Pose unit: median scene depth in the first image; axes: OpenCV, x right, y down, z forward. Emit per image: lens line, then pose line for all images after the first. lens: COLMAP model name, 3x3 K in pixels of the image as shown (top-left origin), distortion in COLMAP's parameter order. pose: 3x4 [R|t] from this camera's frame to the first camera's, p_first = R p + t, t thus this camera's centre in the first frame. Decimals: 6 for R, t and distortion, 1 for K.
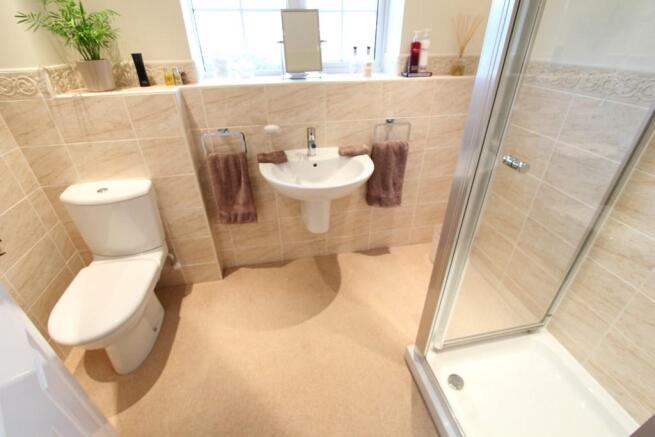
lens RADIAL K [[302.4, 0, 326.1], [0, 302.4, 219.2], [0, 0, 1]] dist [-0.022736, 0.005222]
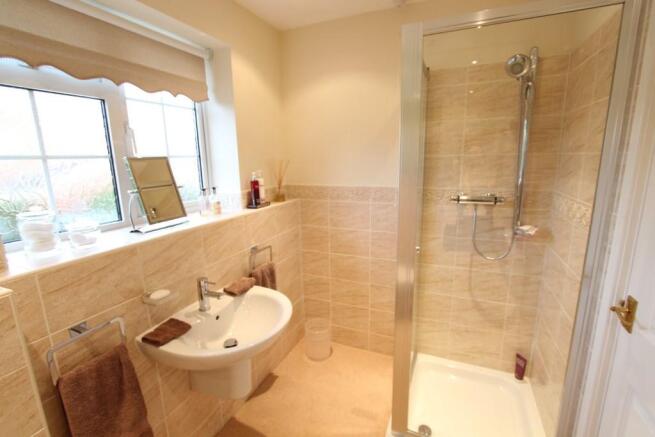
lens RADIAL K [[302.4, 0, 324.6], [0, 302.4, 222.4], [0, 0, 1]] dist [-0.022736, 0.005222]
pose [[0.568525, -0.178088, 0.803159, -0.493176], [0.445885, 0.887157, -0.118912, -0.182632], [-0.691351, 0.425721, 0.583777, 0.195976]]
